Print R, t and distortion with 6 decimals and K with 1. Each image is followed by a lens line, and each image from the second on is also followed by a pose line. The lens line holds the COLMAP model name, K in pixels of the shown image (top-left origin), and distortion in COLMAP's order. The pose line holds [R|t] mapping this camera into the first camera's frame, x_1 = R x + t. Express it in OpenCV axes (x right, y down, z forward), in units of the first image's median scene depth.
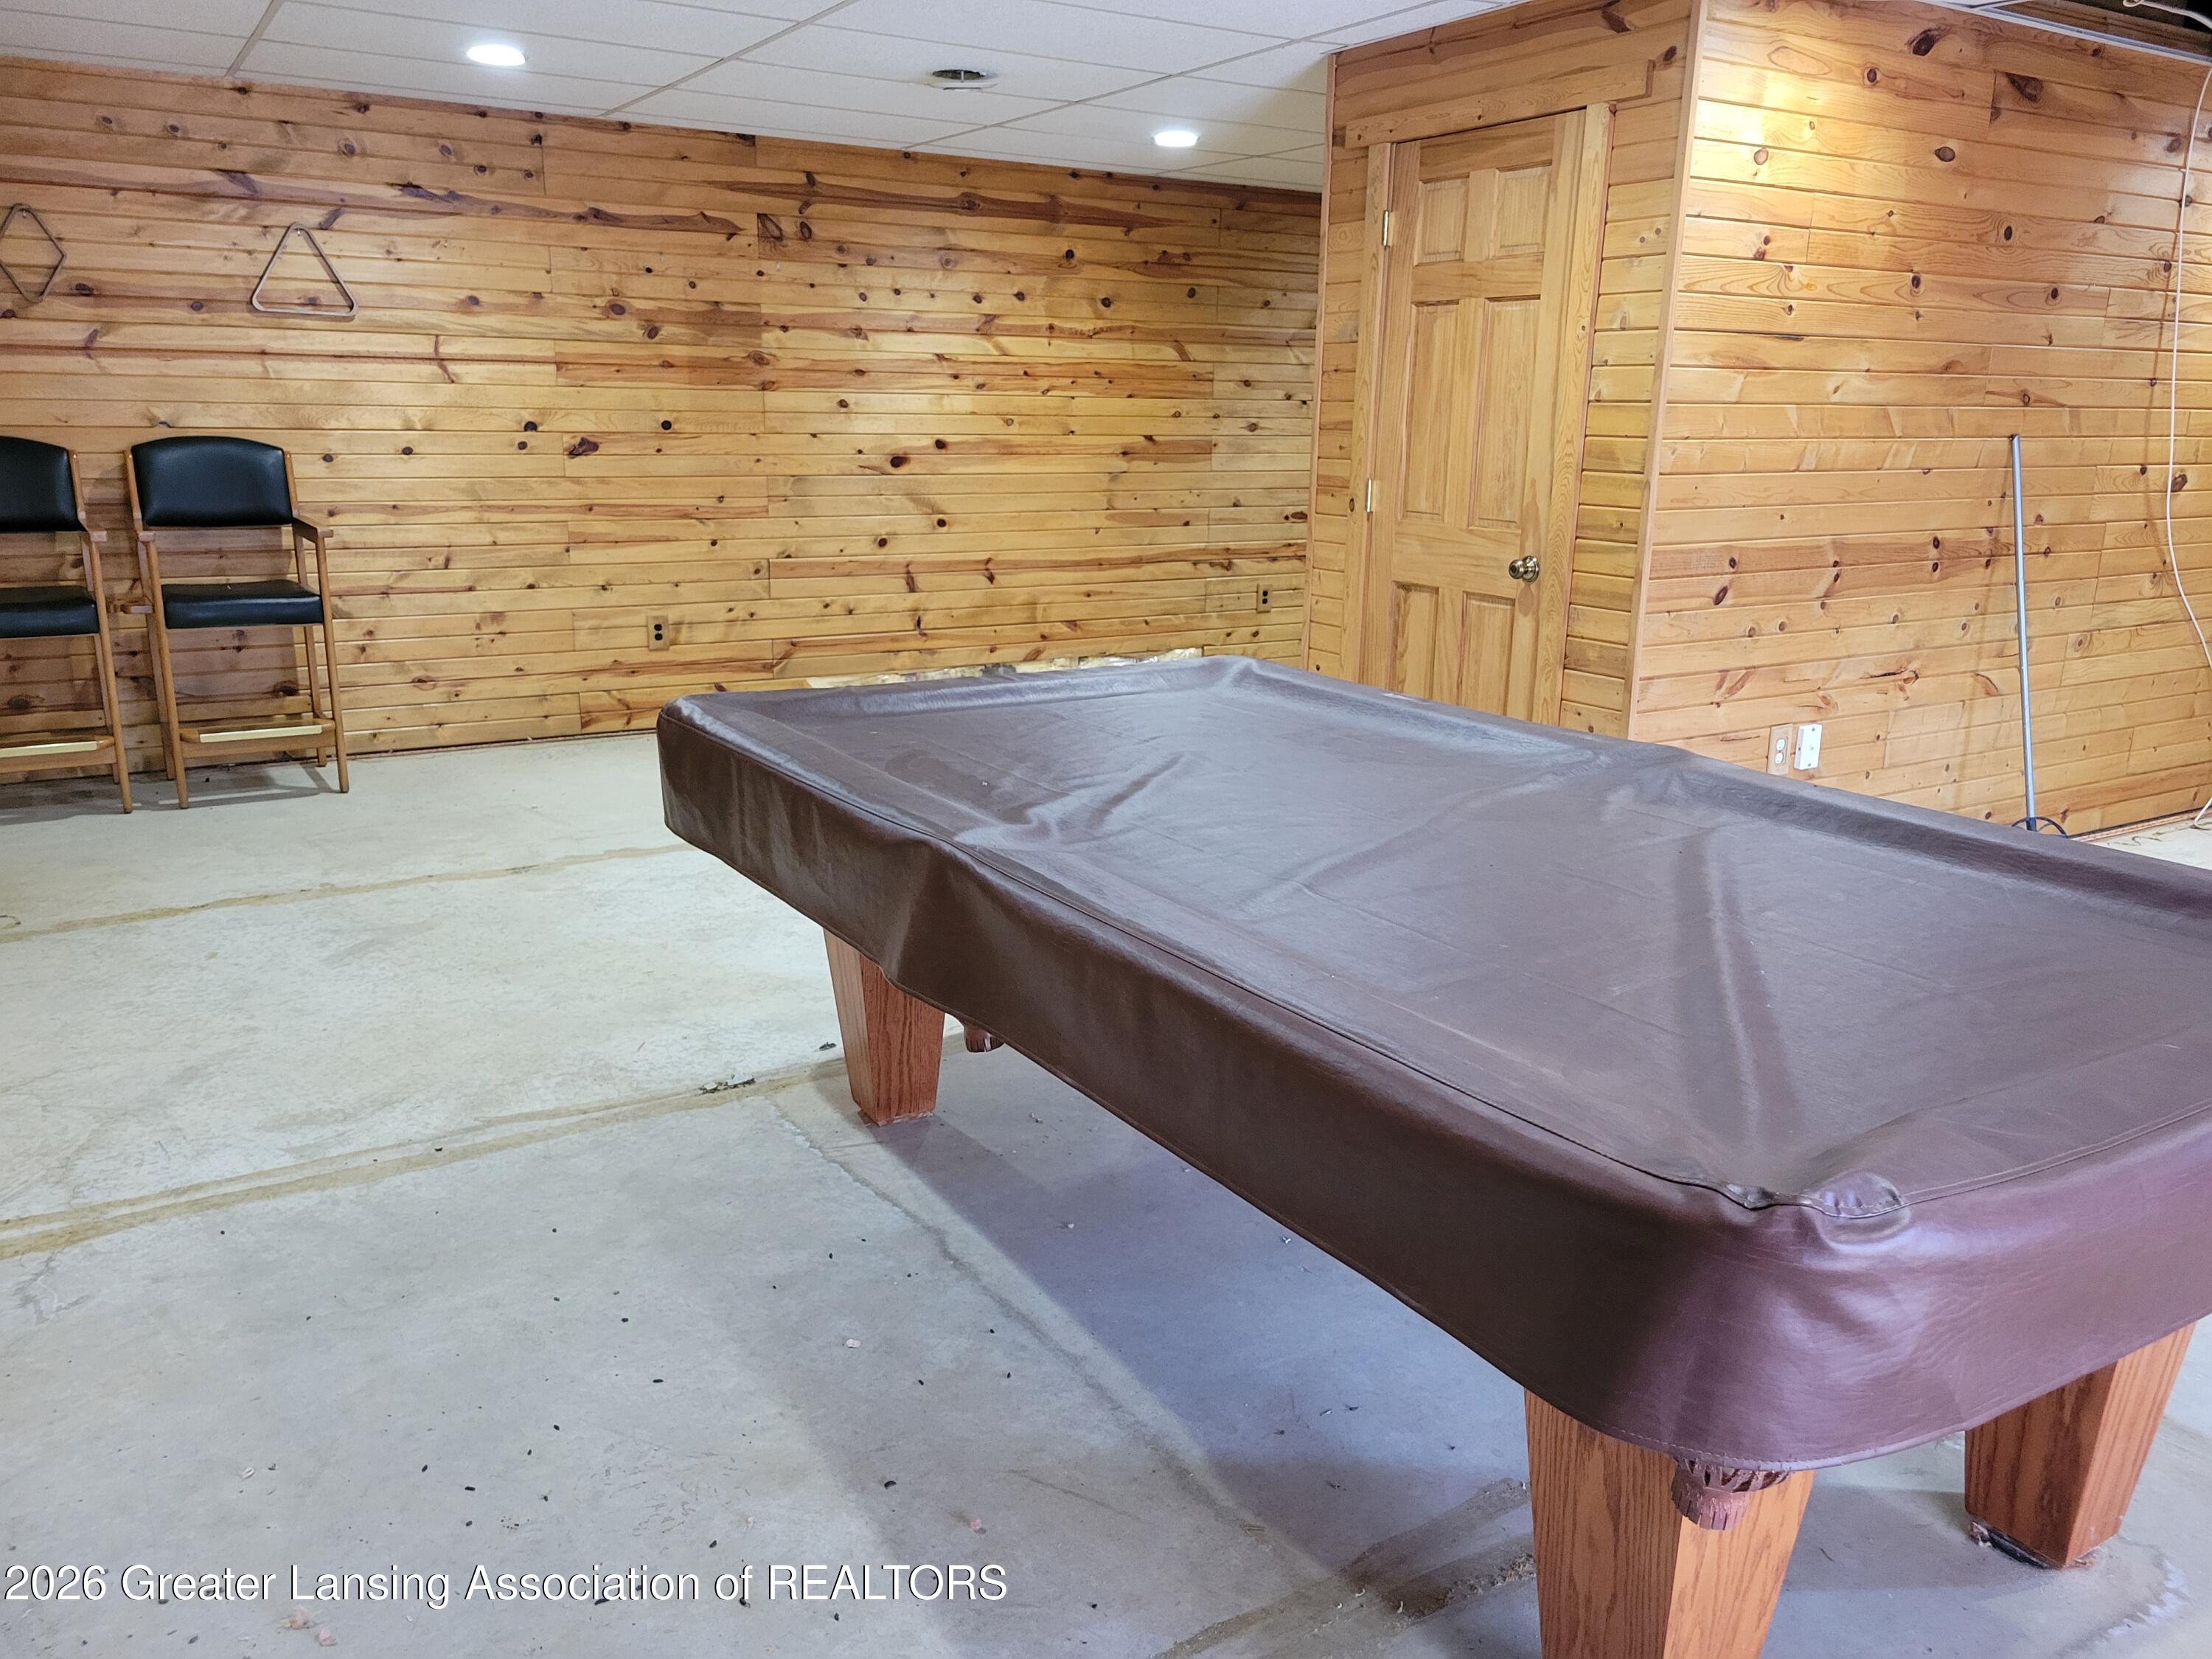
lens RADIAL K [[1663.2, 0, 1101.8], [0, 1663.2, 828.5], [0, 0, 1]] dist [0.046389, -0.029071]
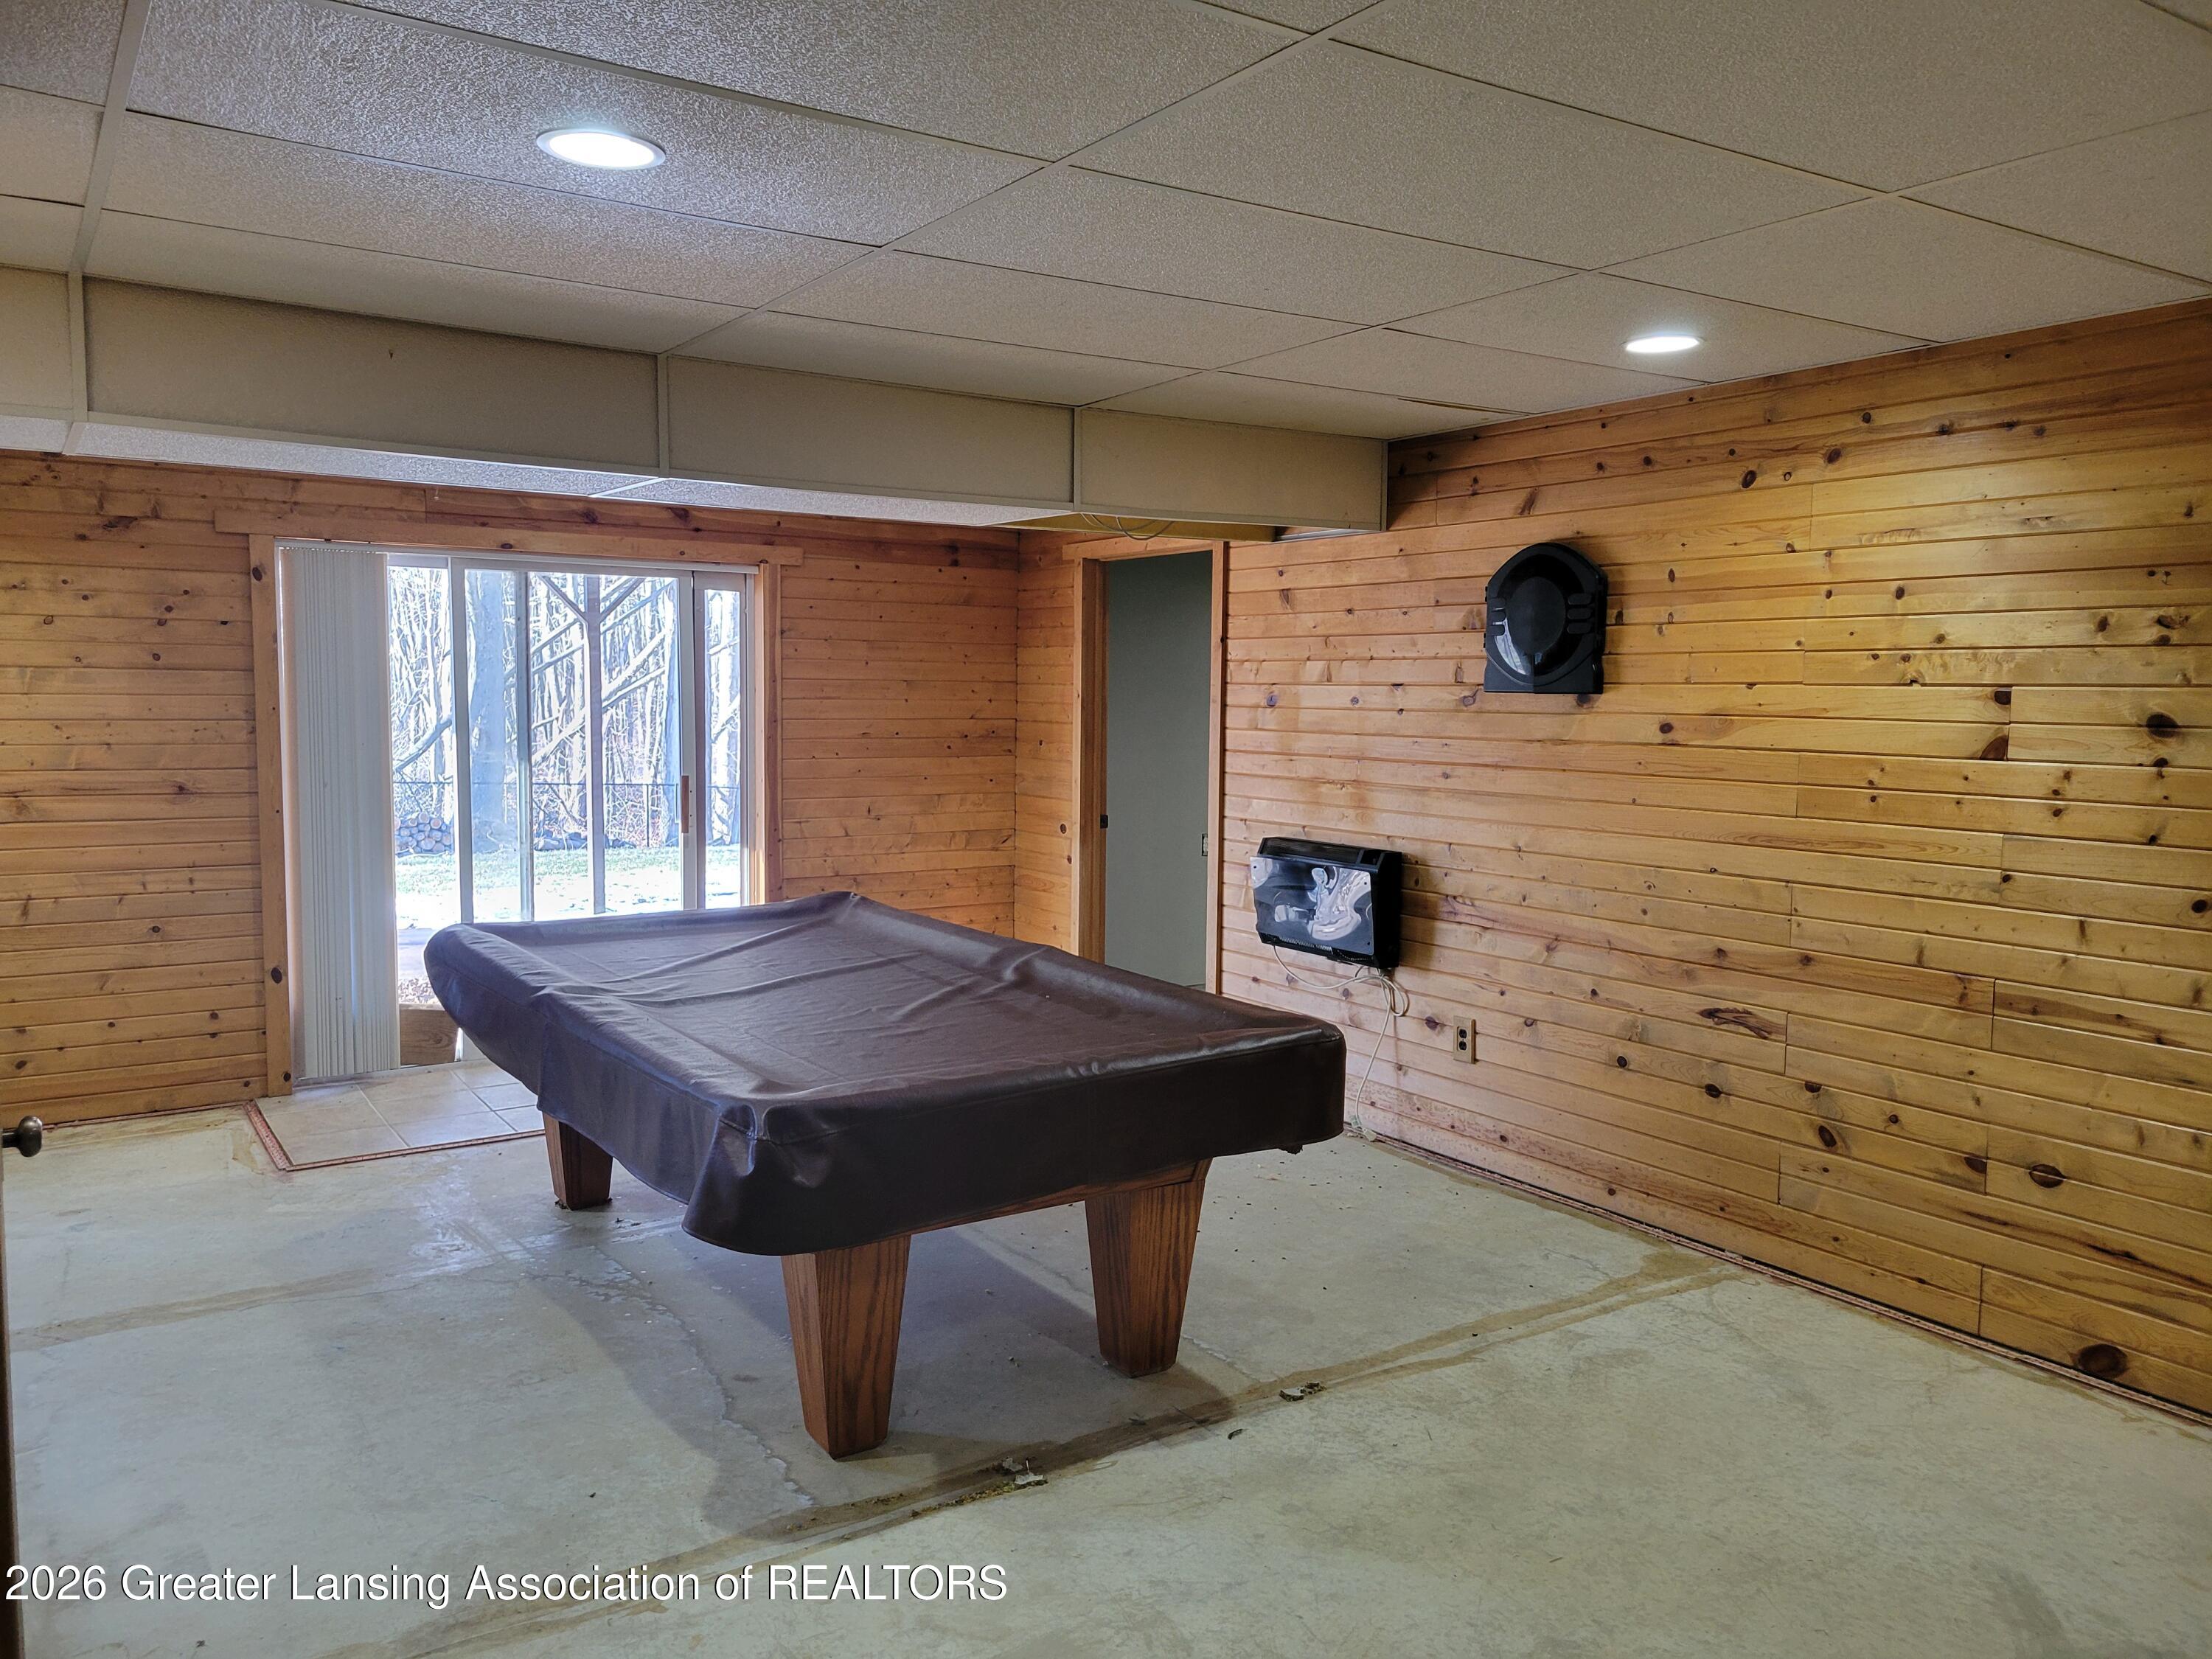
lens RADIAL K [[1663.2, 0, 1085.6], [0, 1663.2, 823.6], [0, 0, 1]] dist [0.046389, -0.029071]
pose [[-0.999478, -0.021064, -0.024492, -0.050598], [-0.027885, 0.945324, 0.324939, -0.542760], [0.016308, 0.325453, -0.945418, 1.911301]]
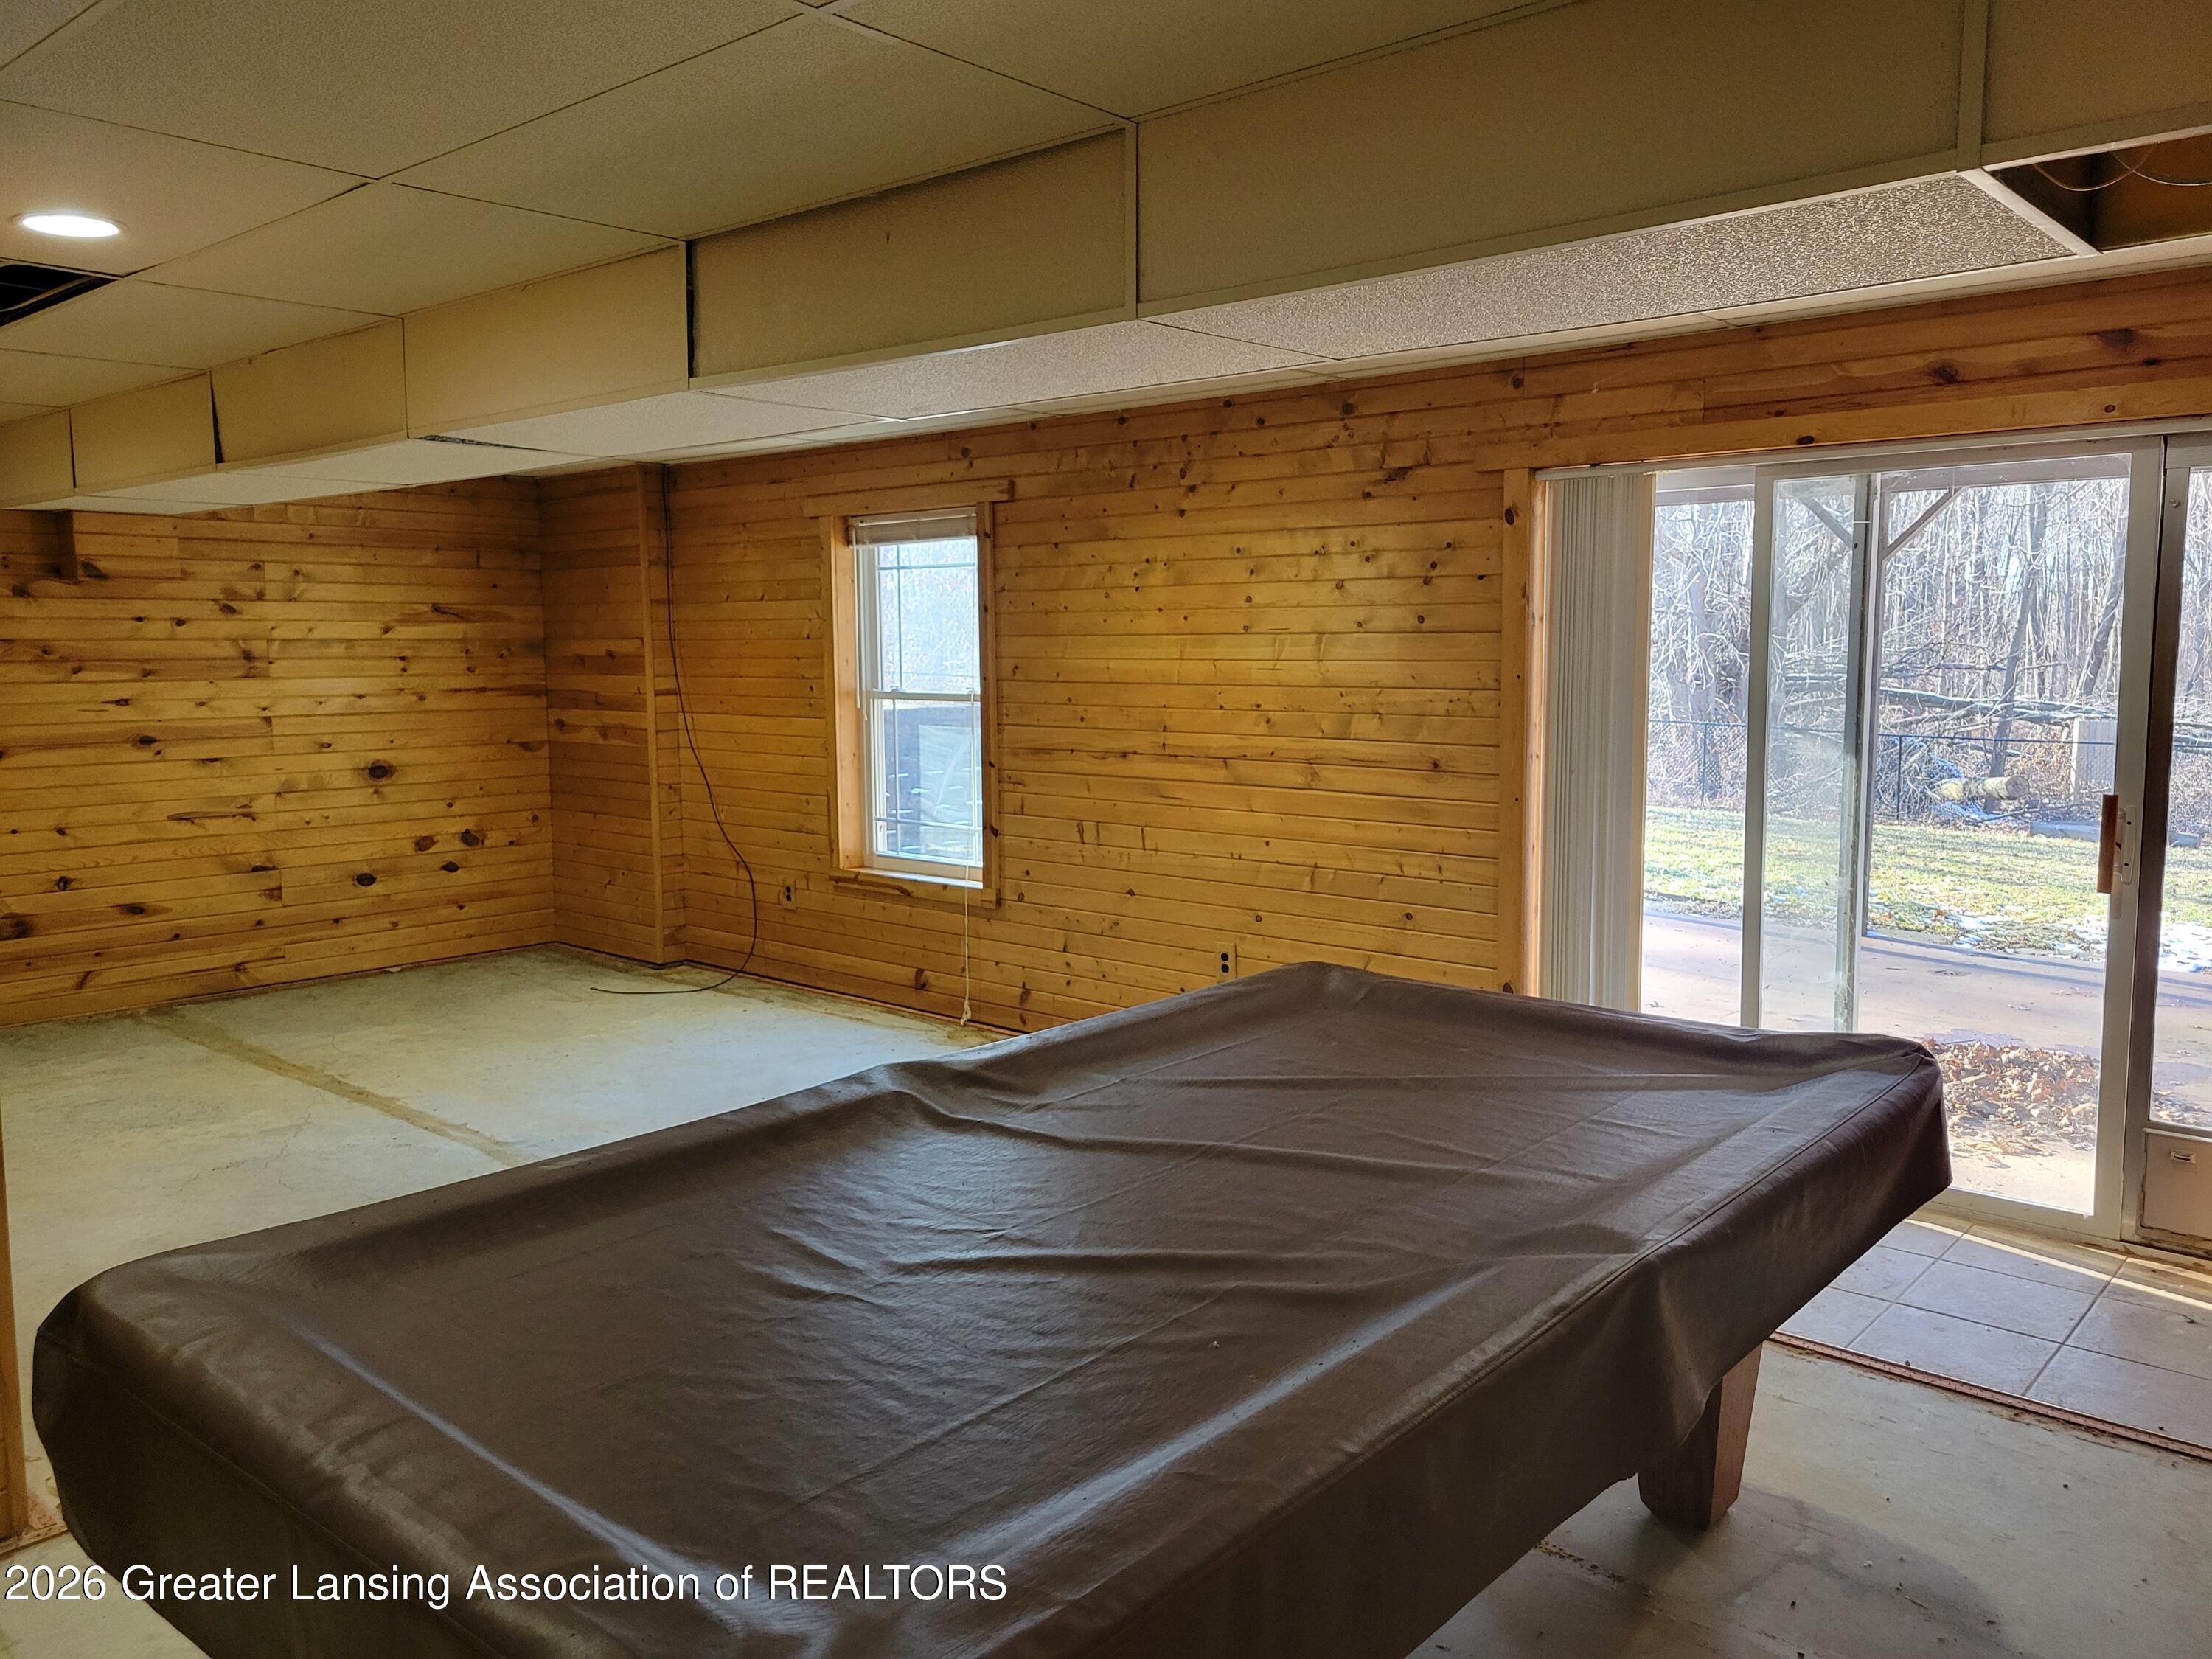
lens RADIAL K [[1663.2, 0, 1126.2], [0, 1663.2, 825.7], [0, 0, 1]] dist [0.046389, -0.029071]
pose [[-0.283329, -0.115024, 0.952100, -0.558353], [0.237475, 0.953448, 0.185855, -0.288514], [-0.929156, 0.278758, -0.242824, 0.898626]]
